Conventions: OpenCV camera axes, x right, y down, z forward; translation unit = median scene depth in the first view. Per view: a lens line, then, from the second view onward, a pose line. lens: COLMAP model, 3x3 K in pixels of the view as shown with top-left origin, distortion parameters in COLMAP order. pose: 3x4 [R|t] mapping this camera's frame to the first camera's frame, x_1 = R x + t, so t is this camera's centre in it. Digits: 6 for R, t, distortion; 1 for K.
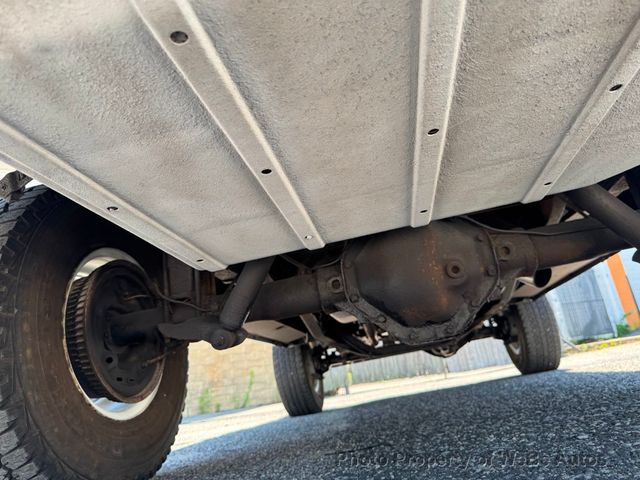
lens RADIAL K [[453.4, 0, 309.0], [0, 453.4, 238.6], [0, 0, 1]] dist [0.057072, -0.069094]
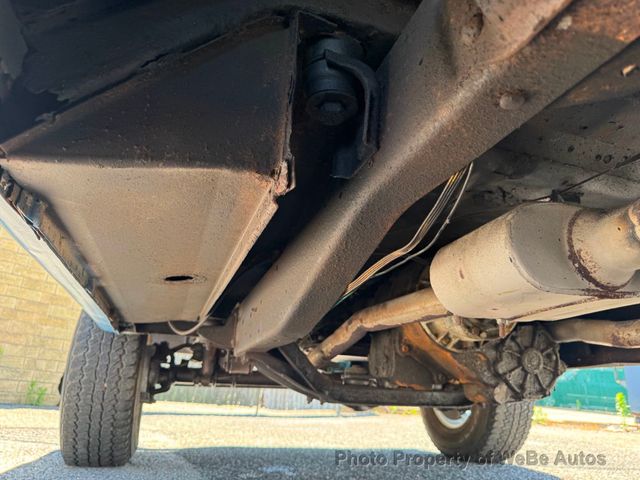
lens RADIAL K [[453.4, 0, 309.0], [0, 453.4, 238.6], [0, 0, 1]] dist [0.057072, -0.069094]
pose [[0.860824, 0.341306, 0.377482, -0.082630], [-0.329876, 0.939049, -0.096795, 0.109753], [-0.387511, -0.041198, 0.920944, 0.416130]]
